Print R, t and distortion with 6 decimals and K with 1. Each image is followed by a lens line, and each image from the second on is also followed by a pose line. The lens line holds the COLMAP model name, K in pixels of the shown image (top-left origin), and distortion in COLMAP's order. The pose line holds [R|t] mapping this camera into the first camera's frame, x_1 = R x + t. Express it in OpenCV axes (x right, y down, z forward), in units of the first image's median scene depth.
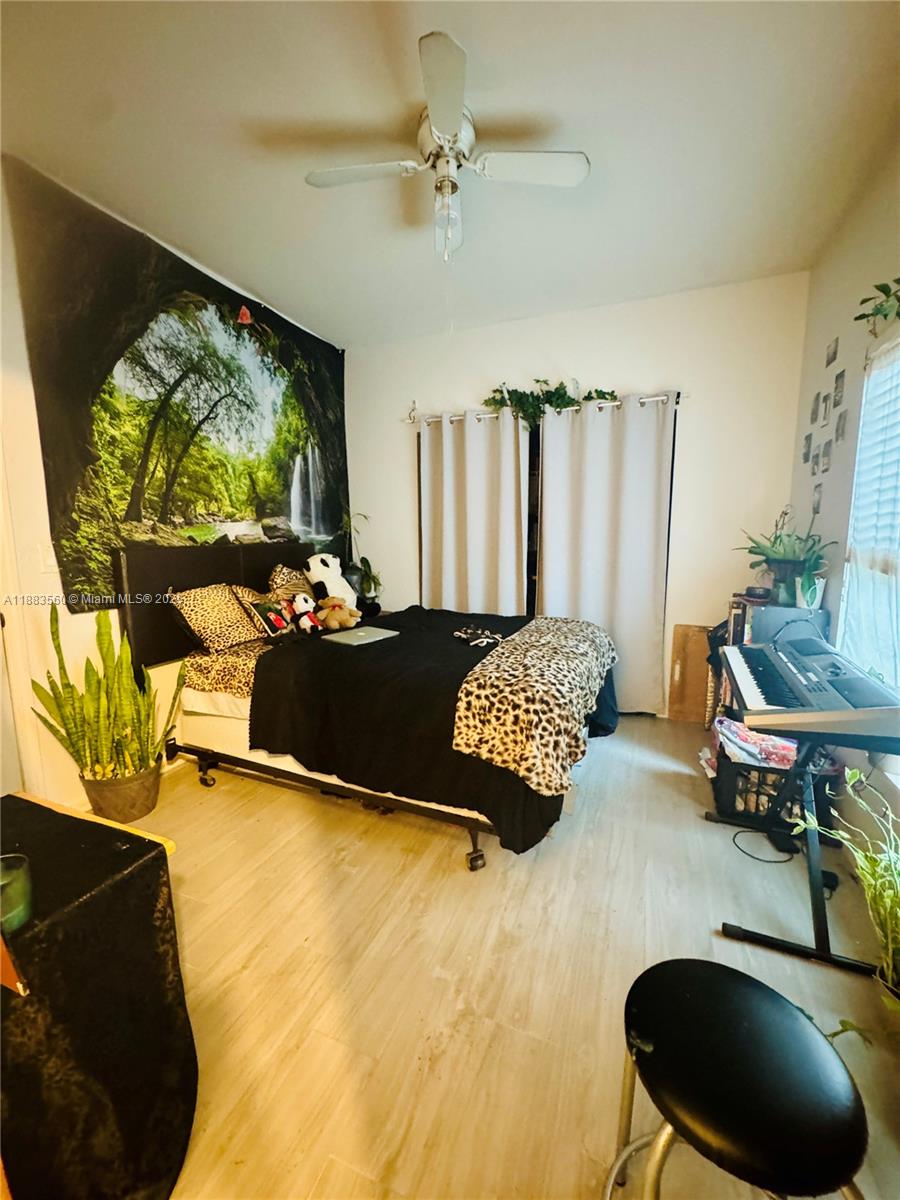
lens RADIAL K [[478.2, 0, 450.4], [0, 478.2, 598.6], [0, 0, 1]] dist [0.000368, 0.000342]
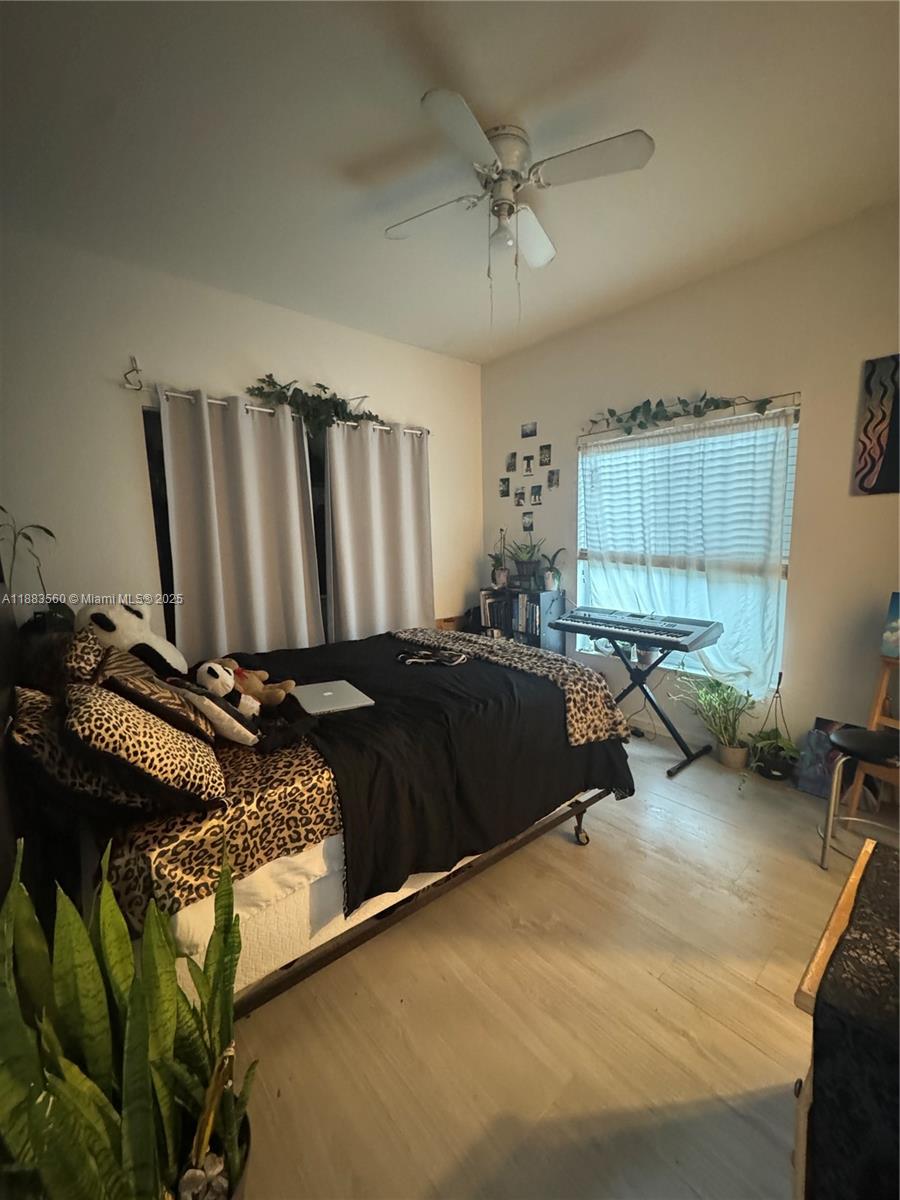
lens RADIAL K [[478.2, 0, 450.4], [0, 478.2, 598.6], [0, 0, 1]] dist [0.000368, 0.000342]
pose [[0.462562, -0.122166, 0.878130, -0.813335], [0.142058, 0.987877, 0.062604, -0.099647], [-0.875132, 0.095788, 0.474309, 0.541037]]
